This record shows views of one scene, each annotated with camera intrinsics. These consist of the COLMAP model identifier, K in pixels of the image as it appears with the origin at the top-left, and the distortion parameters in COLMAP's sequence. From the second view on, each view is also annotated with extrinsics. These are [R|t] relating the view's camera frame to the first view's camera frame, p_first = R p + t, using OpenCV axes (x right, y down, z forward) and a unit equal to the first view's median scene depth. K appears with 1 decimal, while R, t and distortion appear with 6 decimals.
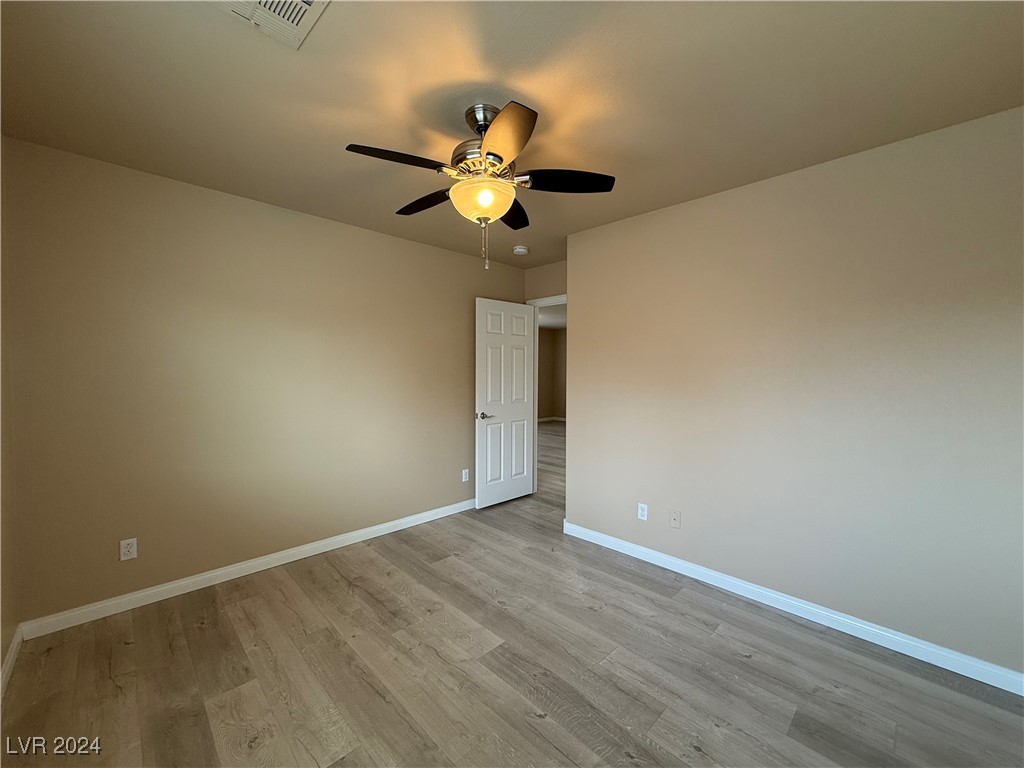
lens RADIAL K [[407.1, 0, 512.0], [0, 407.1, 384.0], [0, 0, 1]] dist [0.012373, 0.000232]
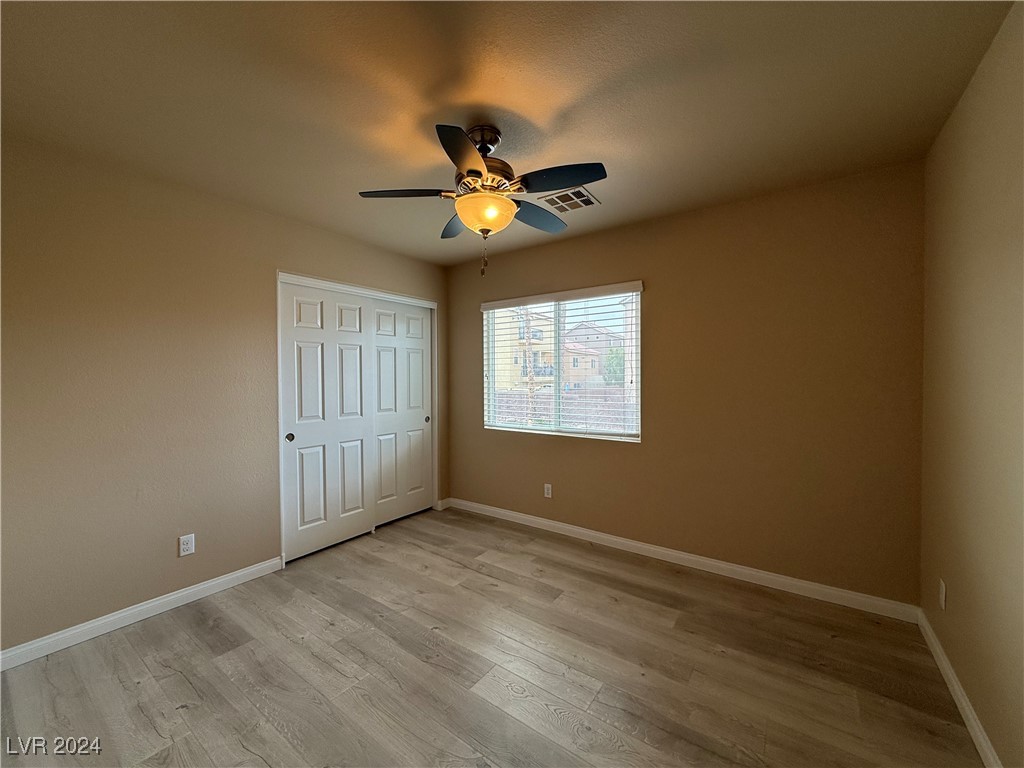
lens RADIAL K [[407.1, 0, 512.0], [0, 407.1, 384.0], [0, 0, 1]] dist [0.012373, 0.000232]
pose [[-0.984896, 0.006091, -0.173040, 0.044616], [-0.002512, 0.998773, 0.049452, -0.058267], [0.173129, 0.049140, -0.983672, 2.039526]]
